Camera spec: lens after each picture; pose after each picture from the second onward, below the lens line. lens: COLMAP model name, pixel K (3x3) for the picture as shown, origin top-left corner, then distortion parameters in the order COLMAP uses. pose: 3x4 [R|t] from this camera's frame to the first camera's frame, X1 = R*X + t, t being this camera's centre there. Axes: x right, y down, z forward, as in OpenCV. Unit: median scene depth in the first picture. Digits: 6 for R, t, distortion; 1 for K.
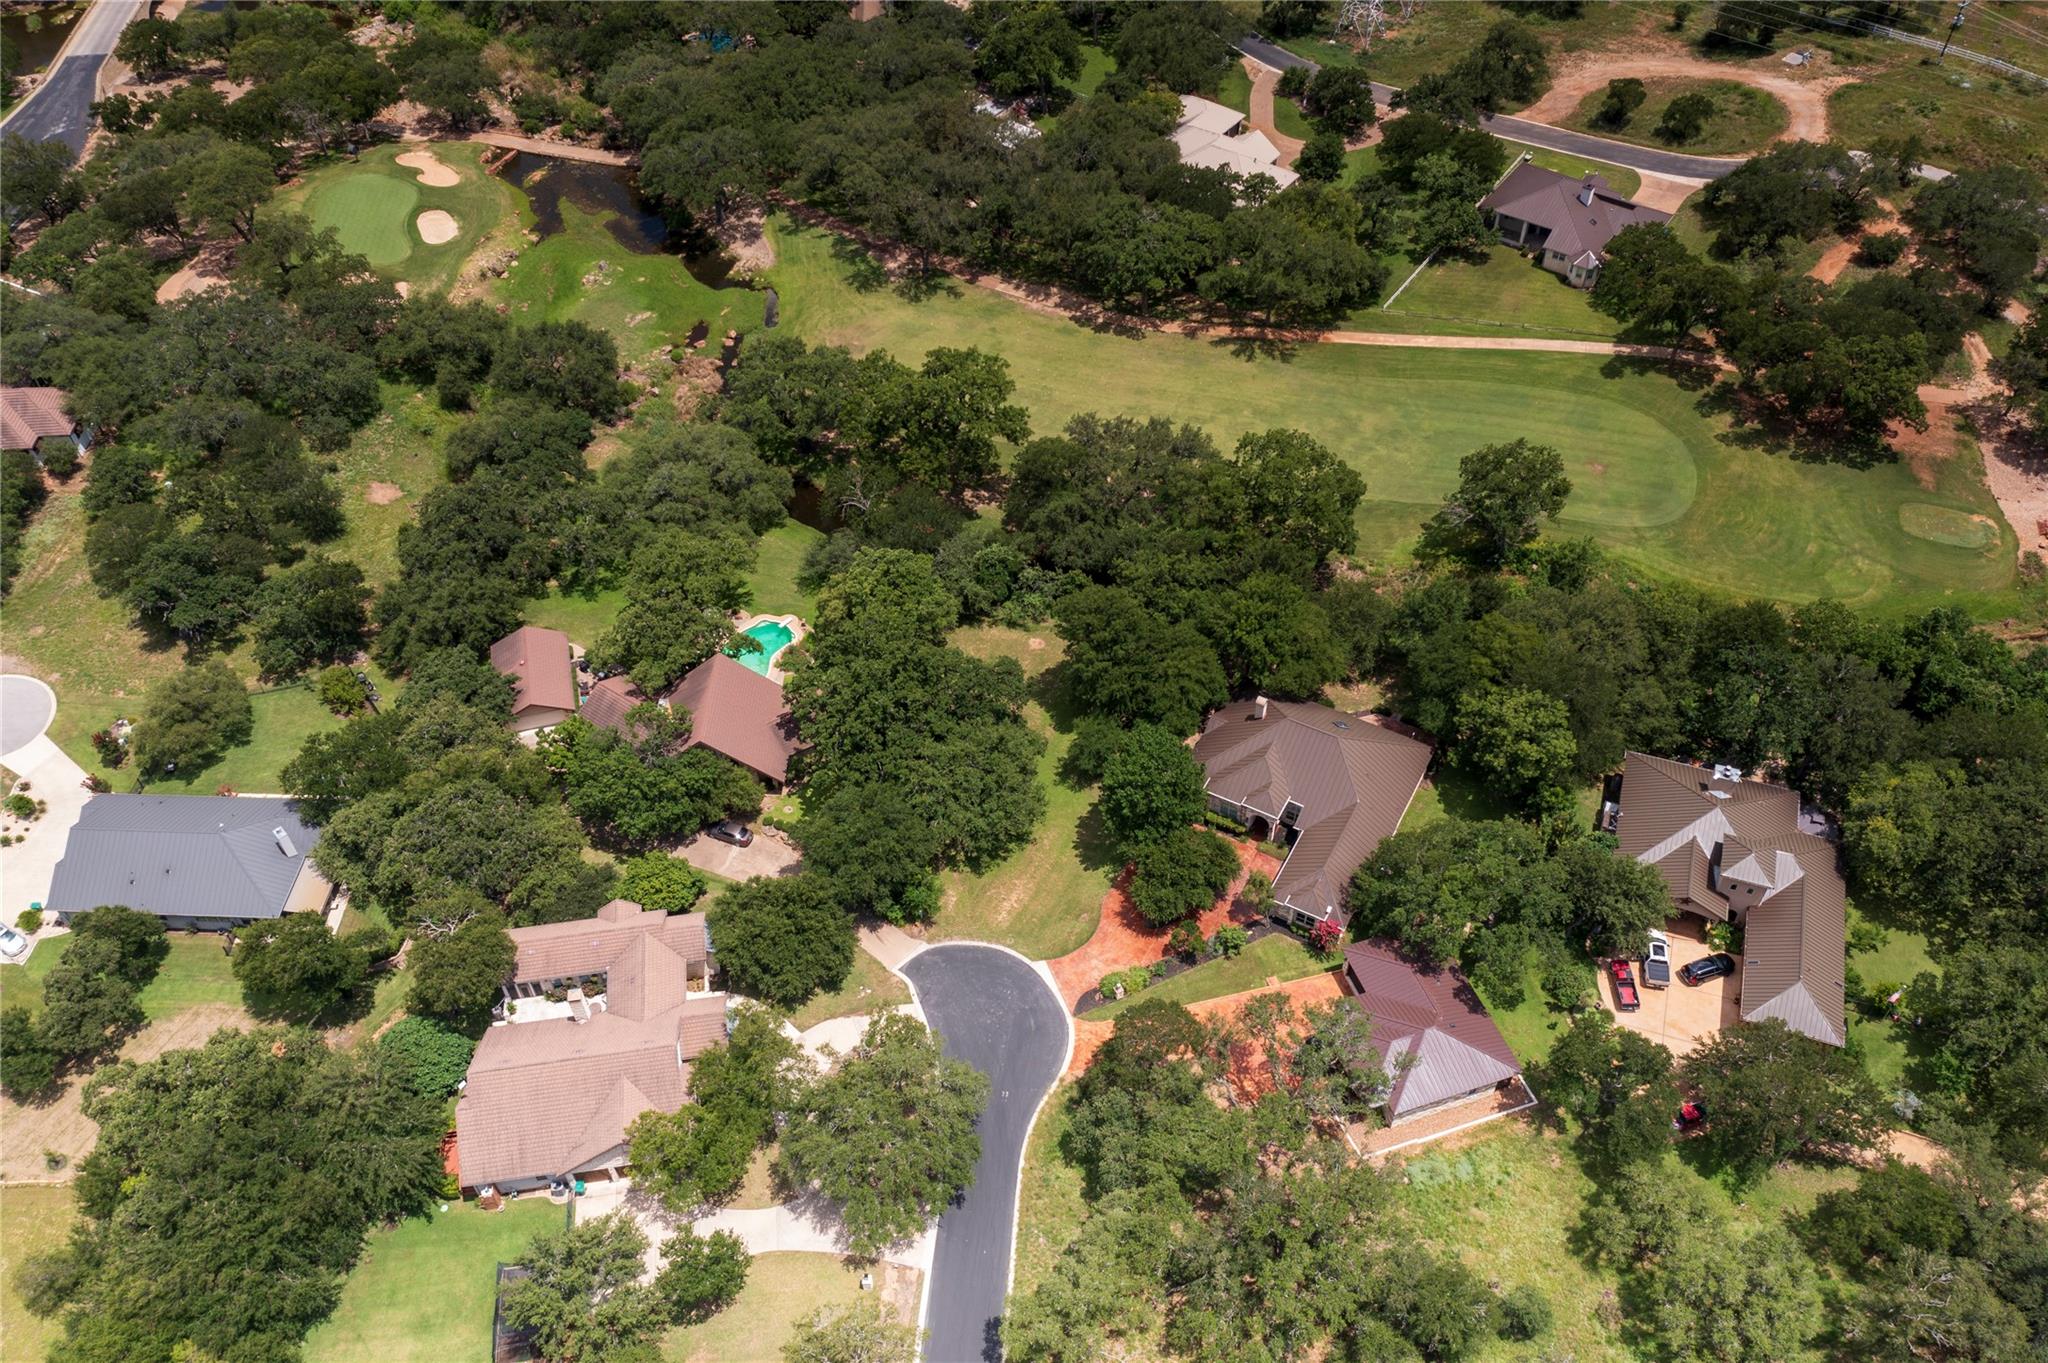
lens RADIAL K [[1610.9, 0, 1028.6], [0, 1610.9, 679.4], [0, 0, 1]] dist [-0.010324, 0.003323]
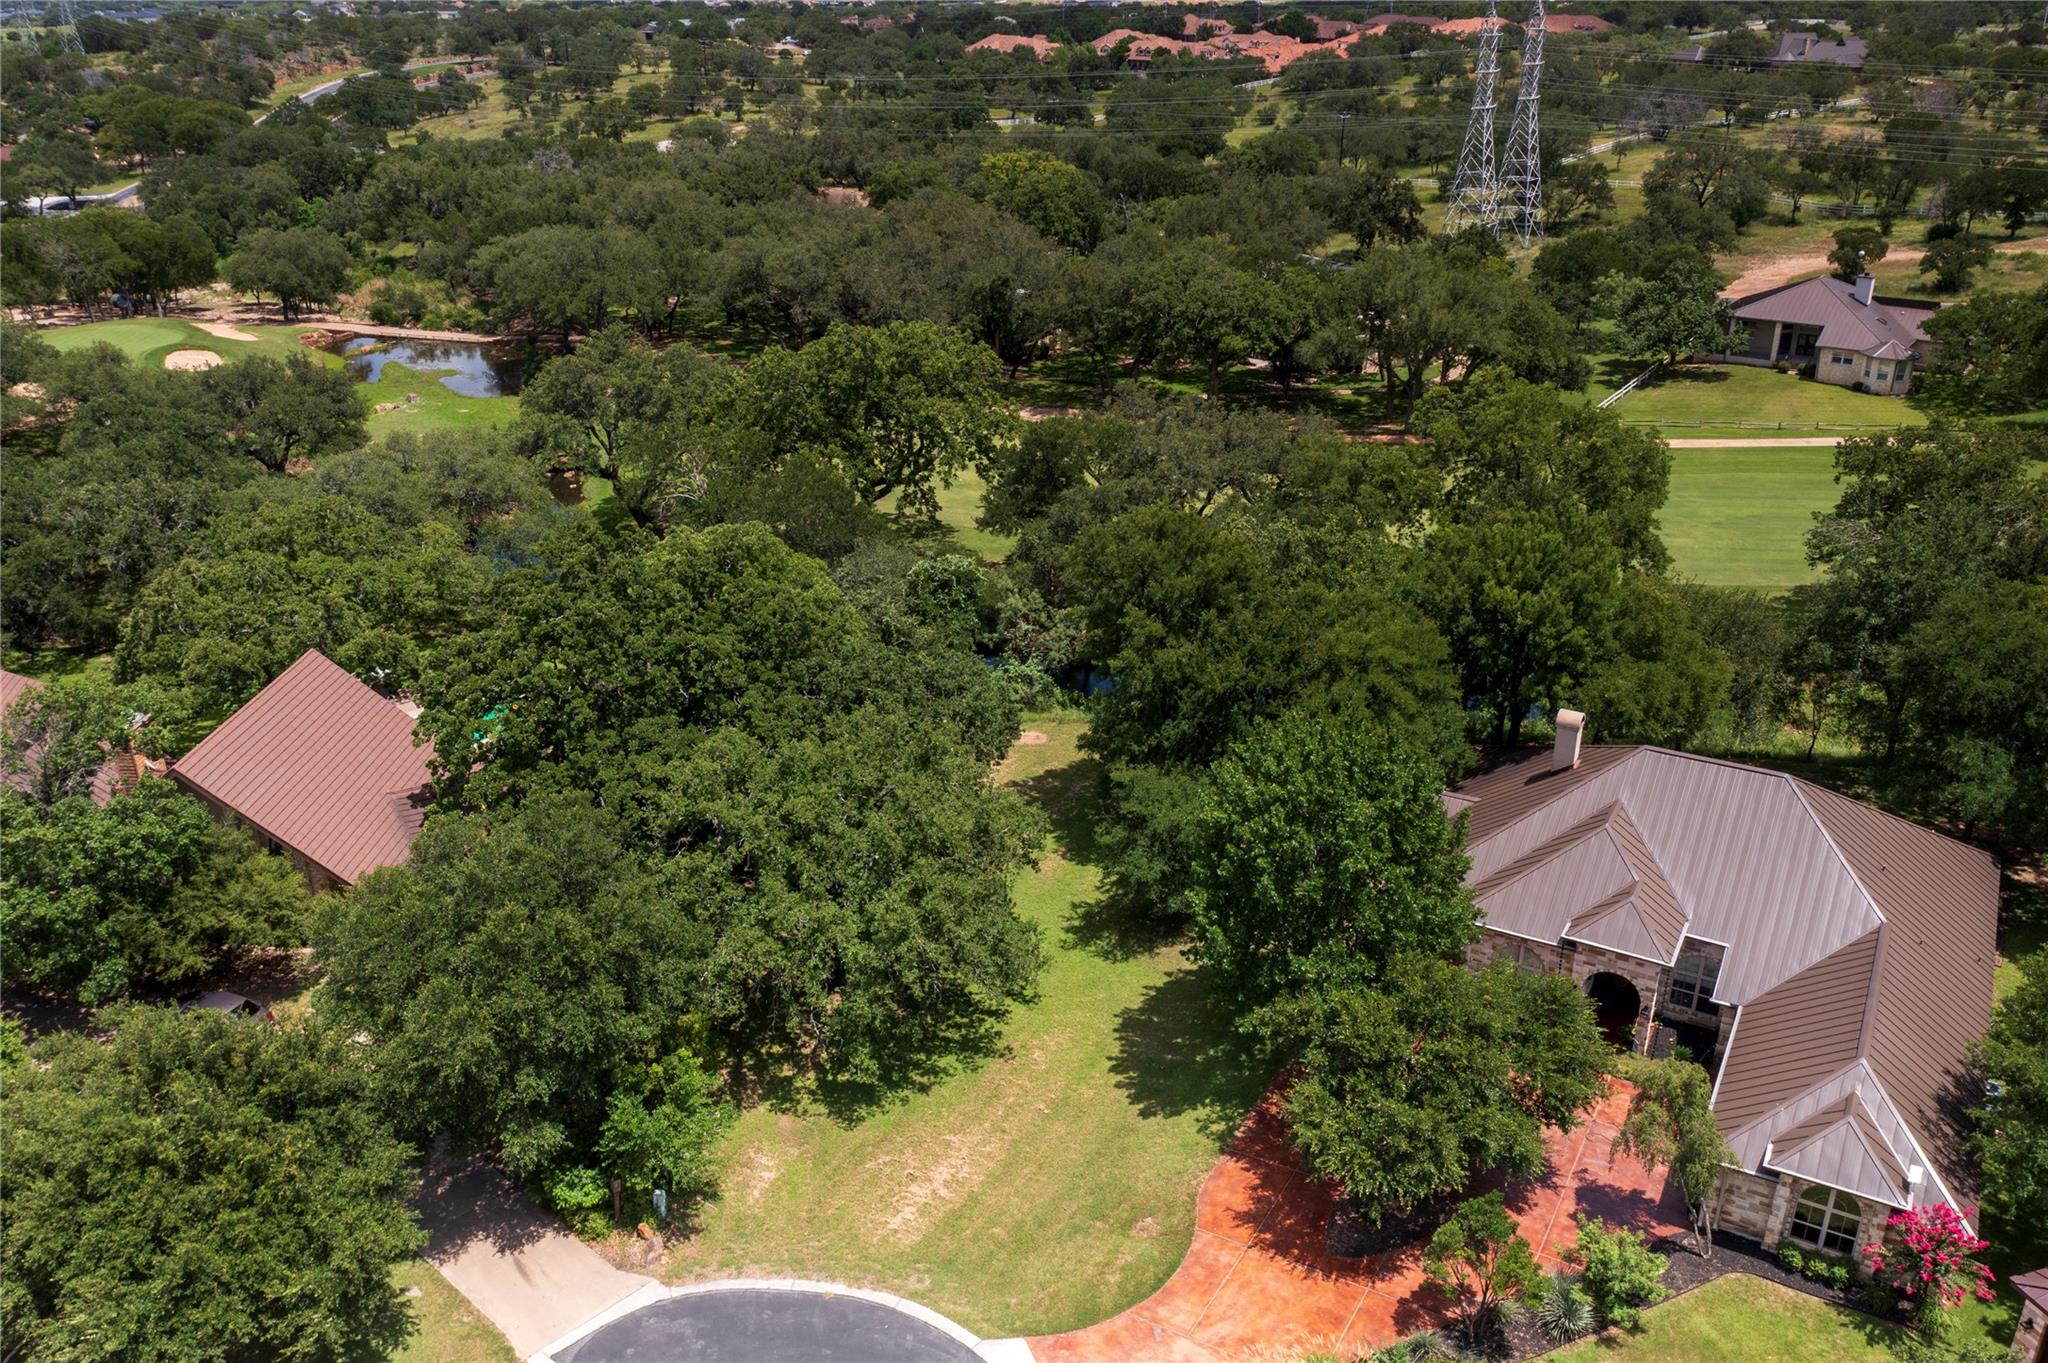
lens RADIAL K [[1610.9, 0, 1030.1], [0, 1610.9, 690.8], [0, 0, 1]] dist [-0.010324, 0.003323]
pose [[0.999793, 0.013205, -0.015468, 0.011336], [-0.018065, 0.925998, -0.377096, 0.137824], [0.009344, 0.377297, 0.926045, 0.519407]]
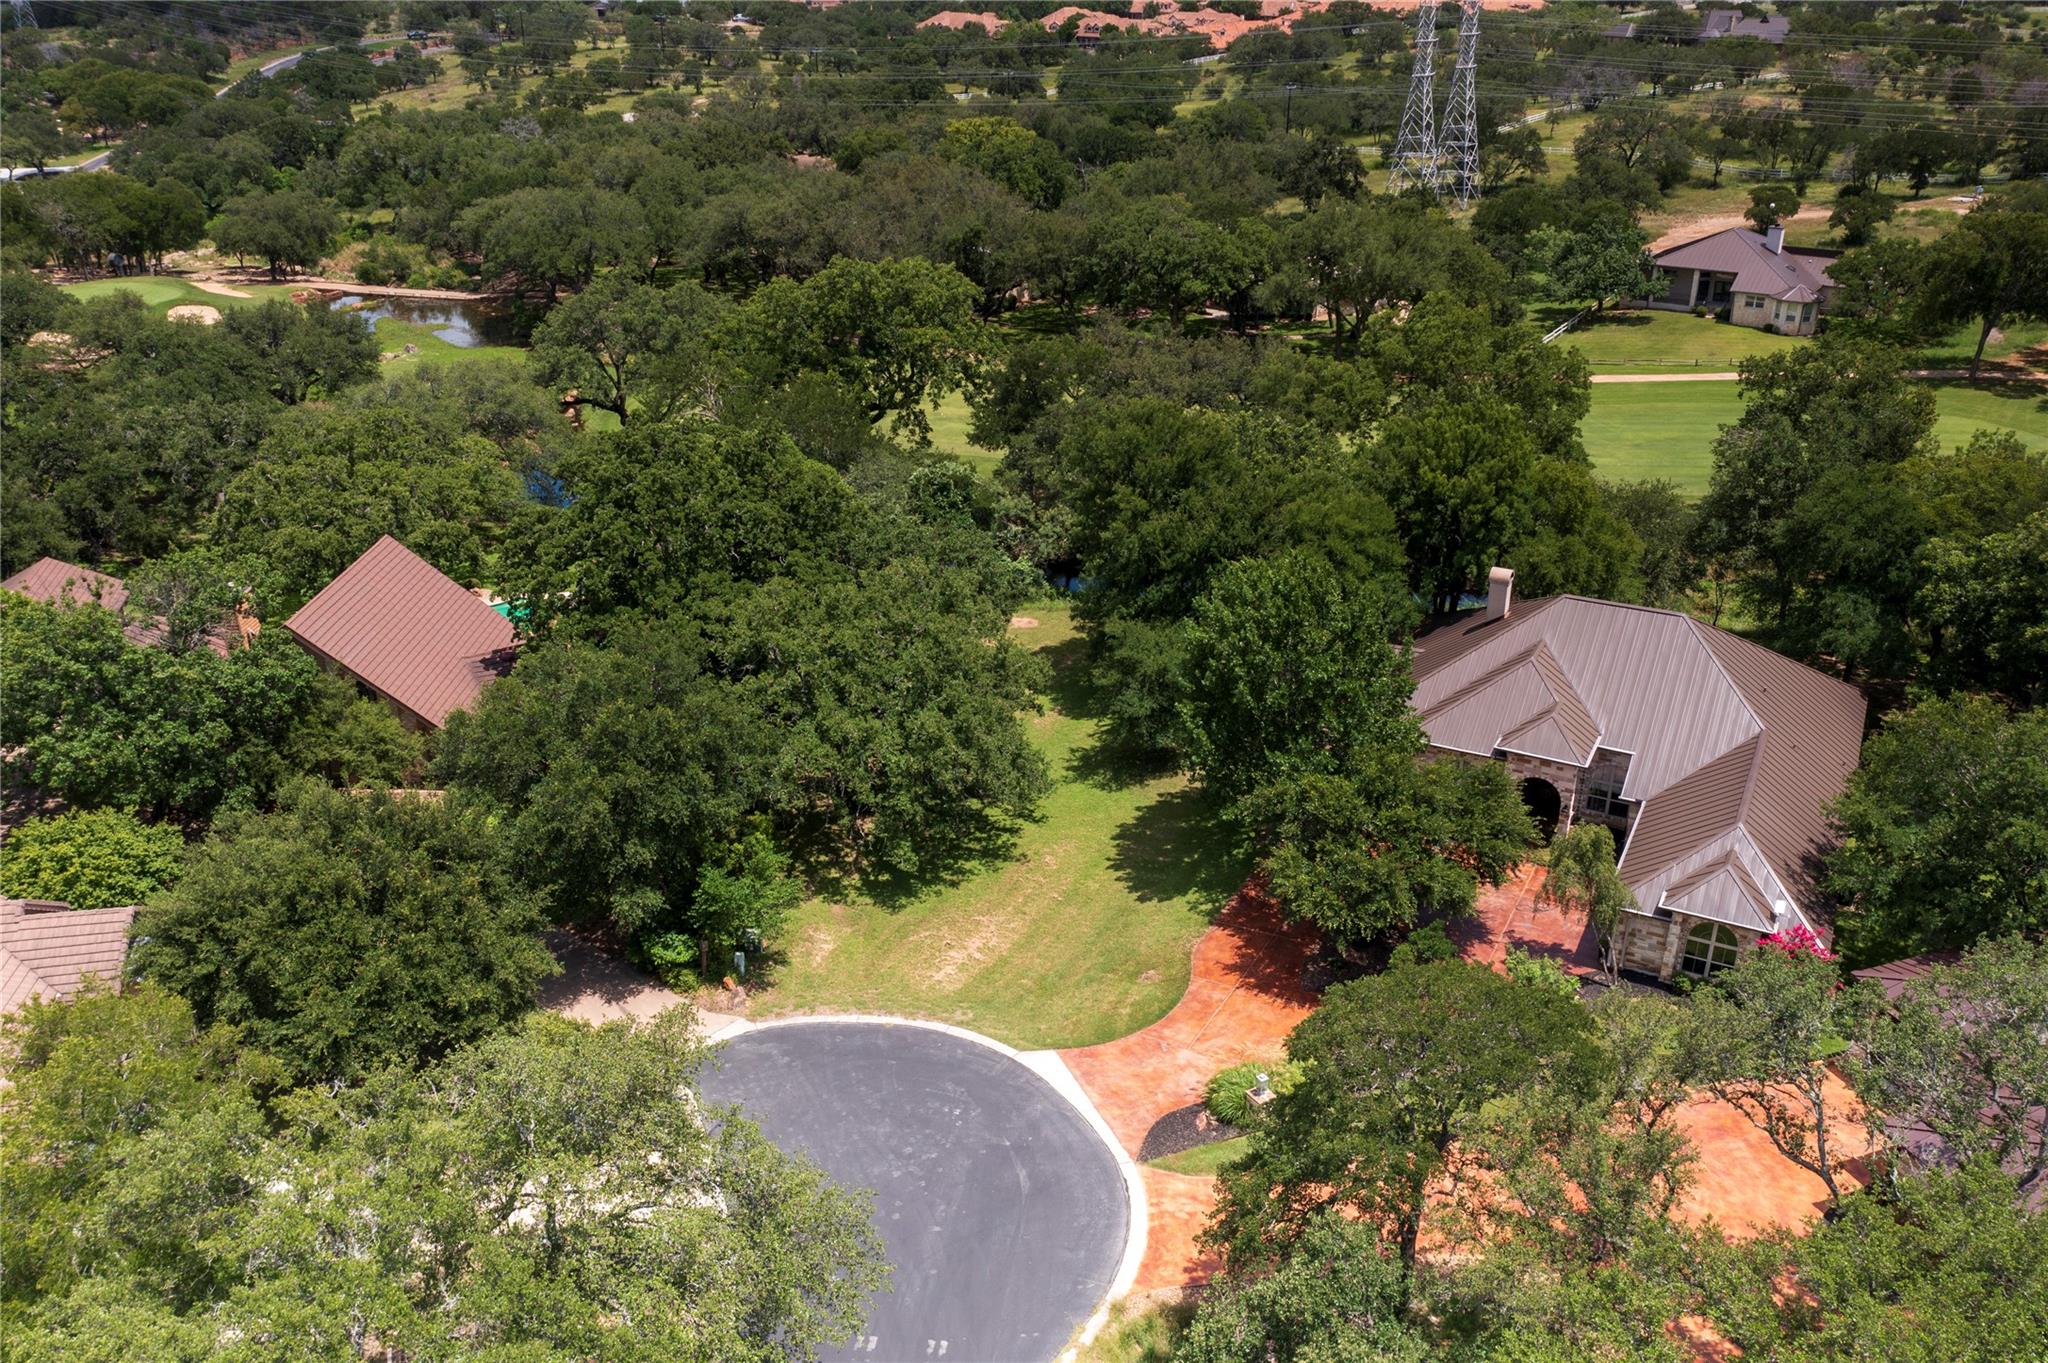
lens RADIAL K [[1610.9, 0, 1031.1], [0, 1610.9, 683.3], [0, 0, 1]] dist [-0.010324, 0.003323]
pose [[0.999861, 0.001997, 0.016581, -0.001401], [0.004319, 0.928127, -0.372238, 0.184383], [-0.016133, 0.372258, 0.927989, 0.483165]]
